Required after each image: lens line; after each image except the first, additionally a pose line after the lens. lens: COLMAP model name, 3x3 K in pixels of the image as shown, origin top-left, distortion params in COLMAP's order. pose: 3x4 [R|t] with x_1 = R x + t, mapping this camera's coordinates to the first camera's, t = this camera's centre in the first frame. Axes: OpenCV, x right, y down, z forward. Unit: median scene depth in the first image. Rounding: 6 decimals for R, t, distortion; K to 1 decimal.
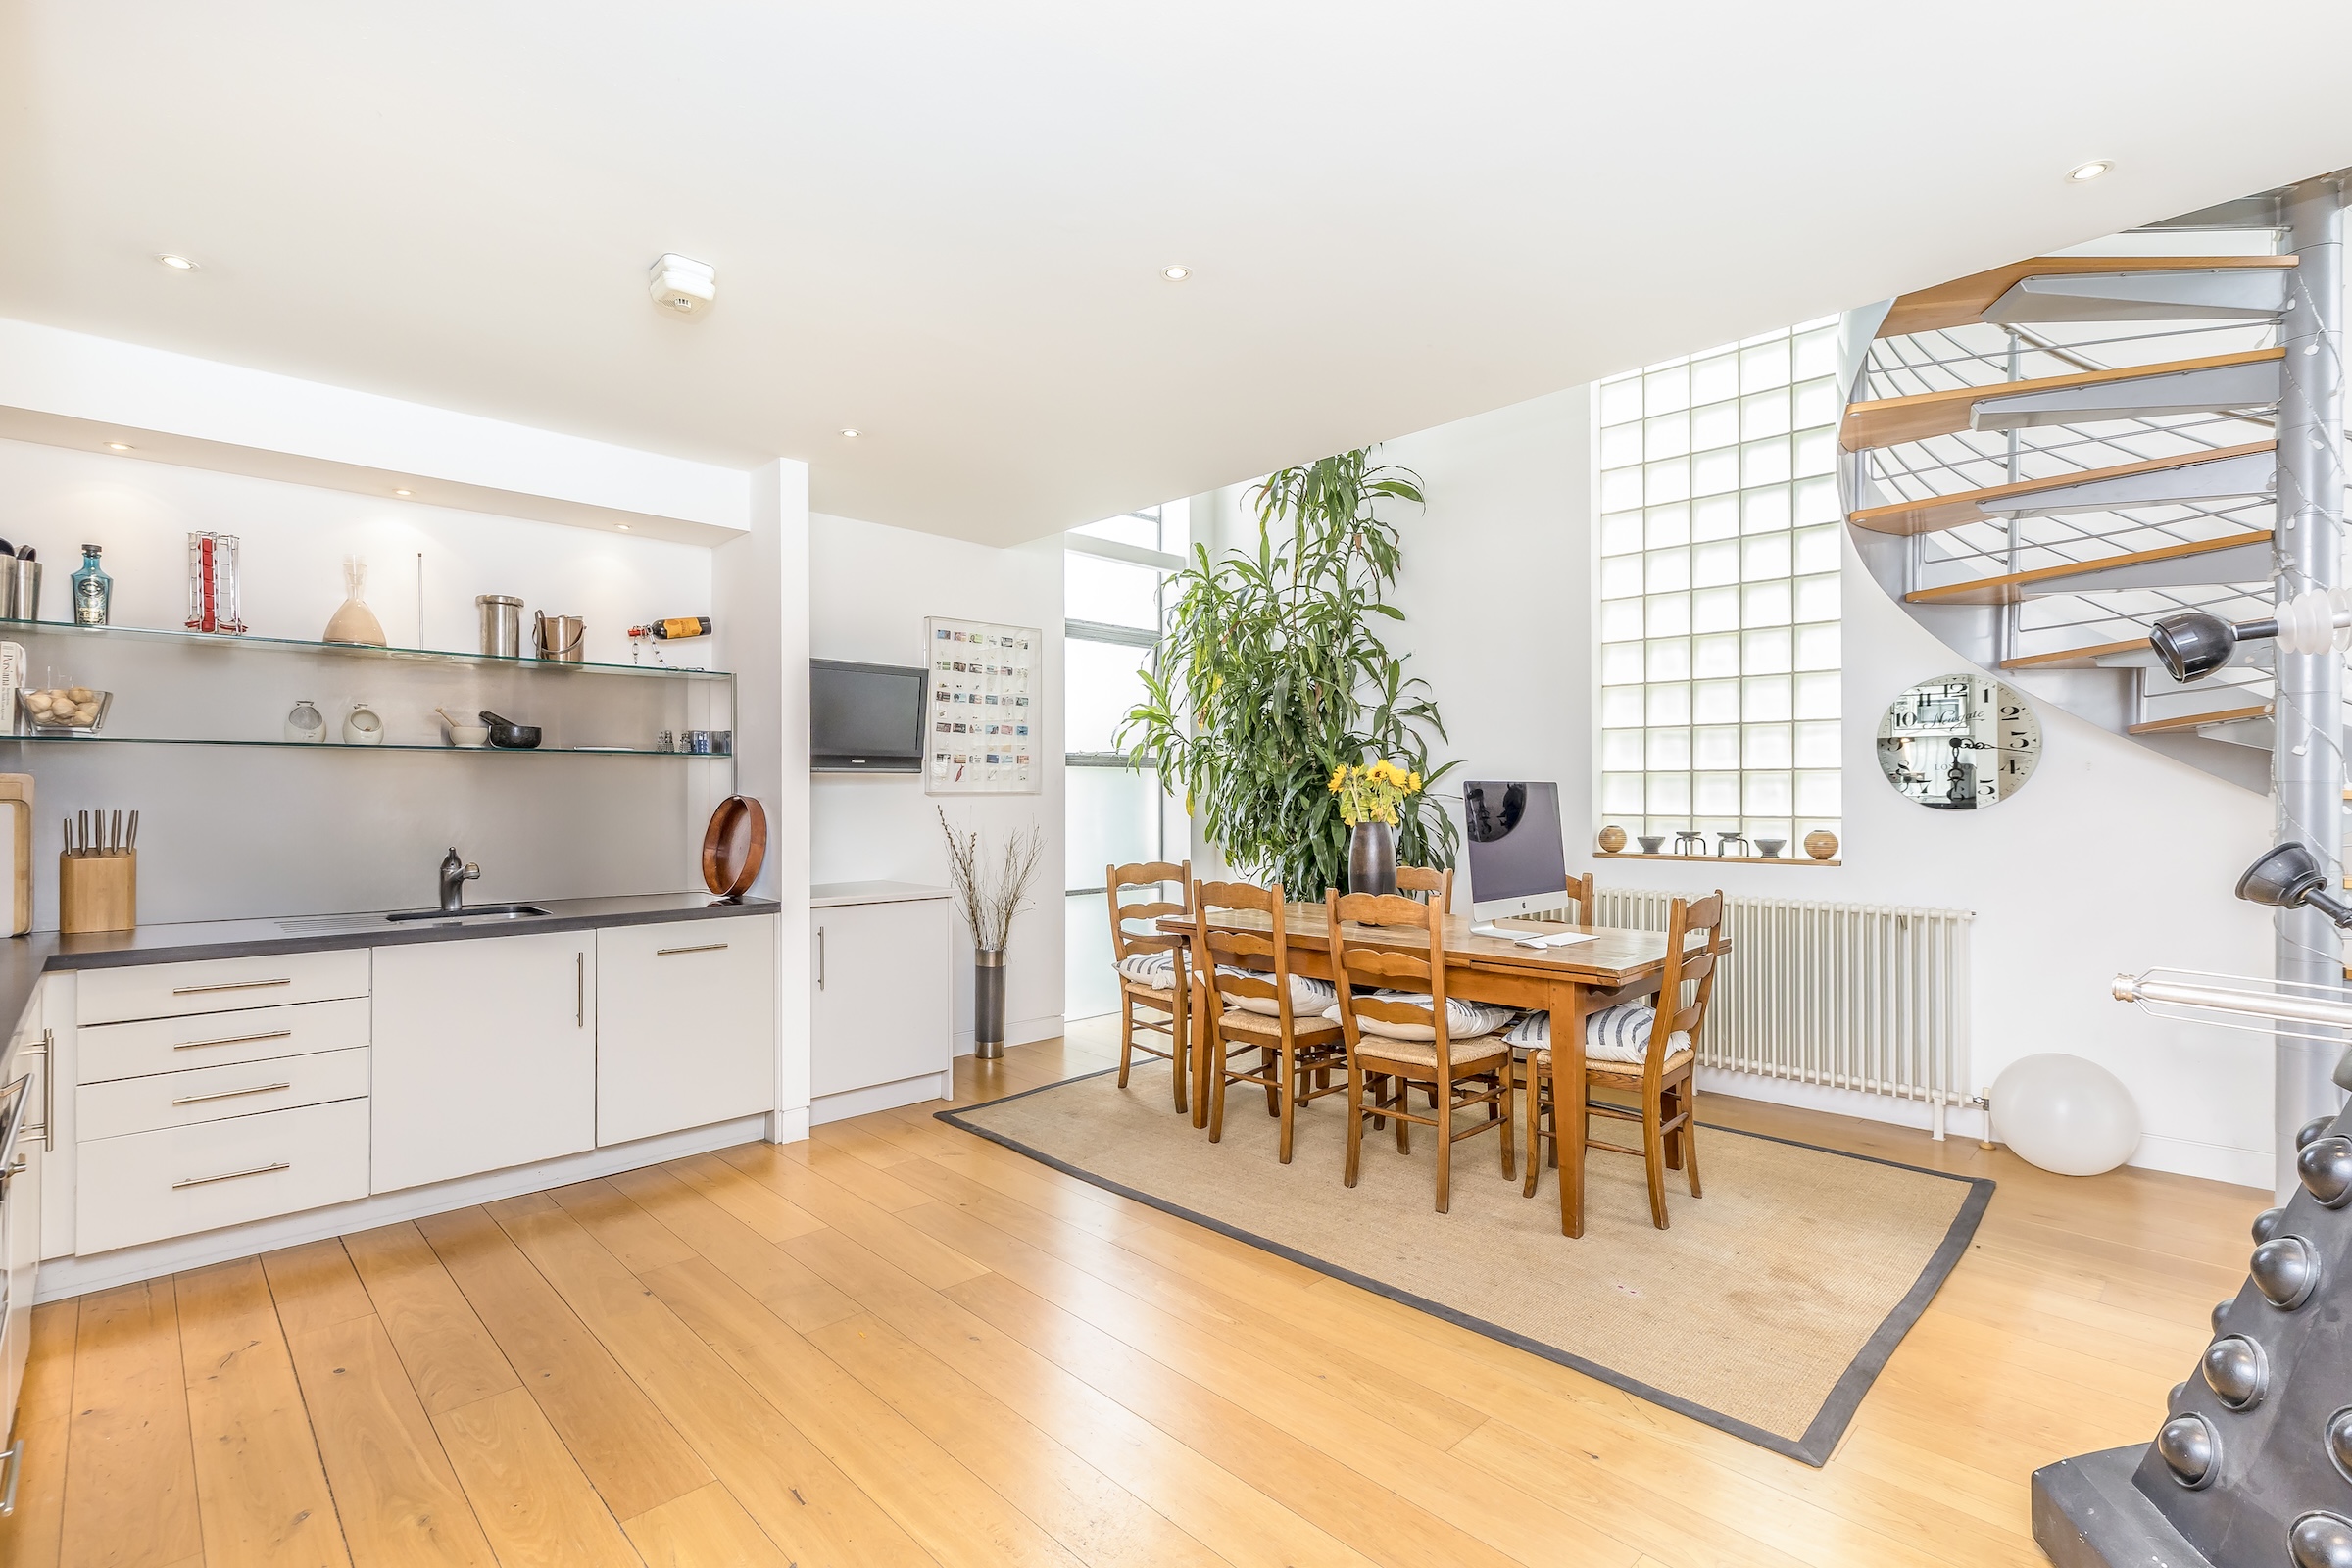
lens RADIAL K [[1087.8, 0, 1172.5], [0, 1087.8, 793.3], [0, 0, 1]] dist [0.001439, 0.000064]
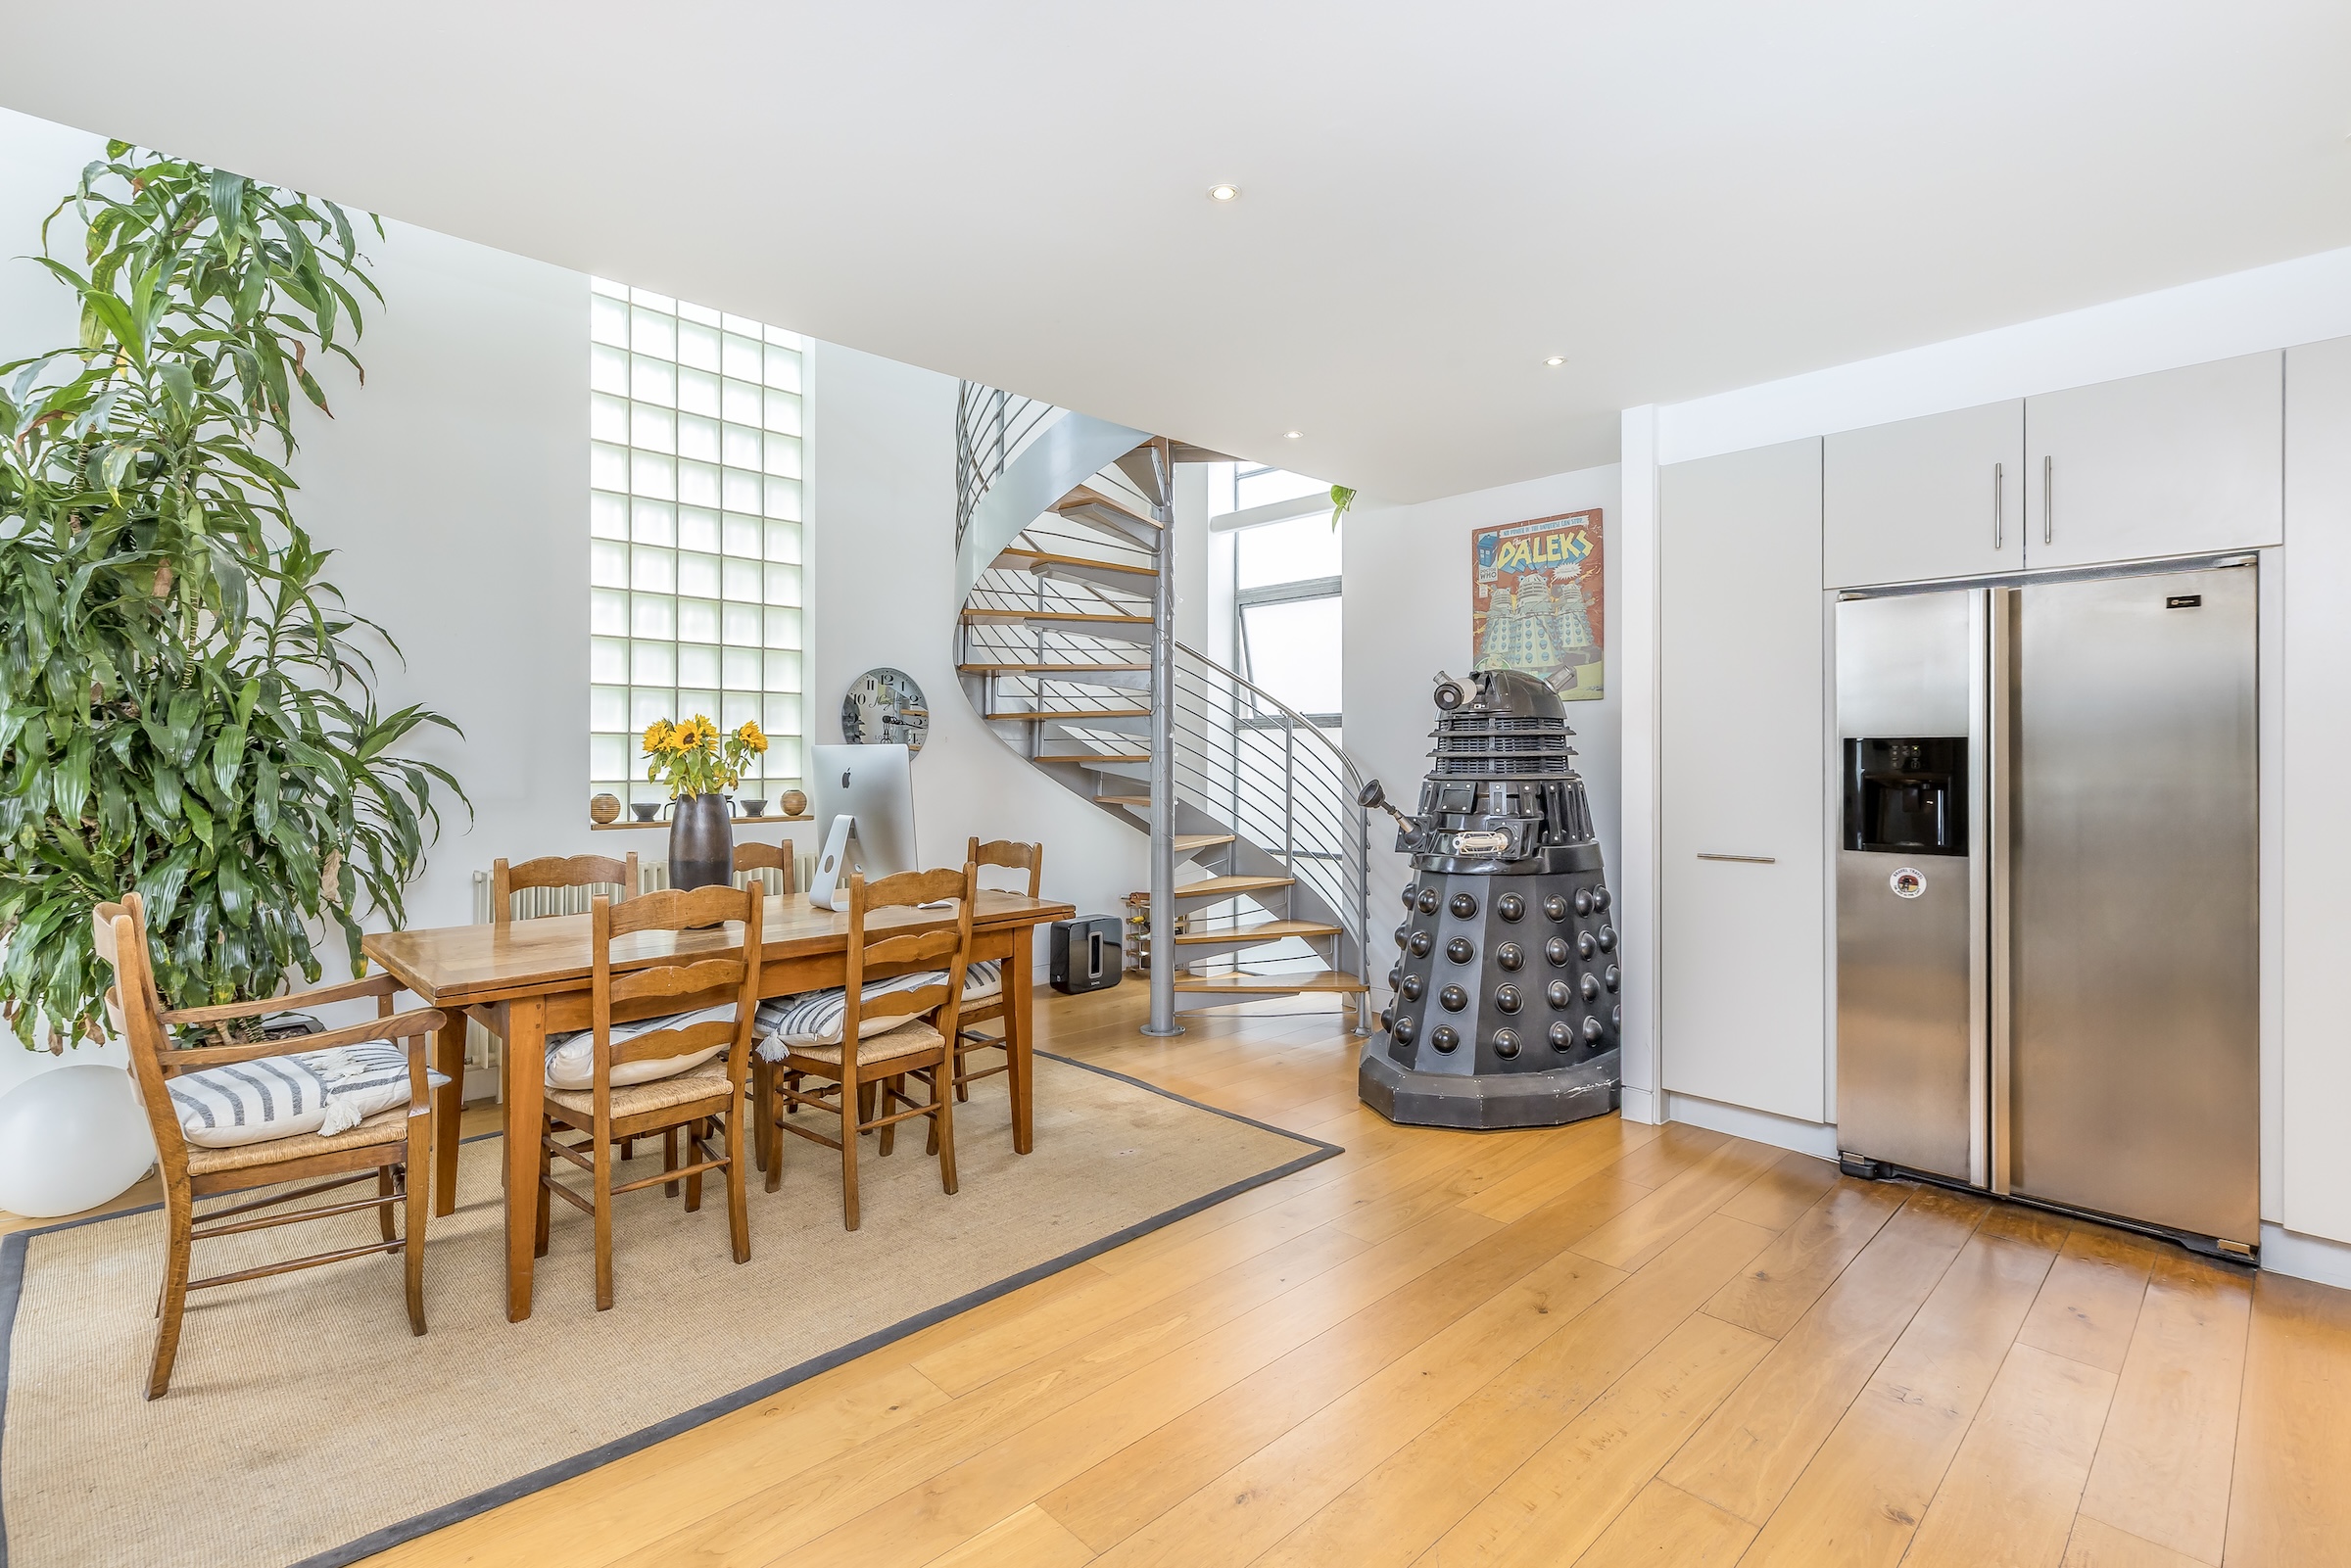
lens RADIAL K [[1075.1, 0, 1145.1], [0, 1075.1, 757.1], [0, 0, 1]] dist [0.000682, -0.000081]
pose [[0.013874, 0.005416, 0.999889, -0.630214], [-0.000783, 0.999985, -0.005405, 0.005997], [-0.999903, -0.000708, 0.013878, 0.737378]]
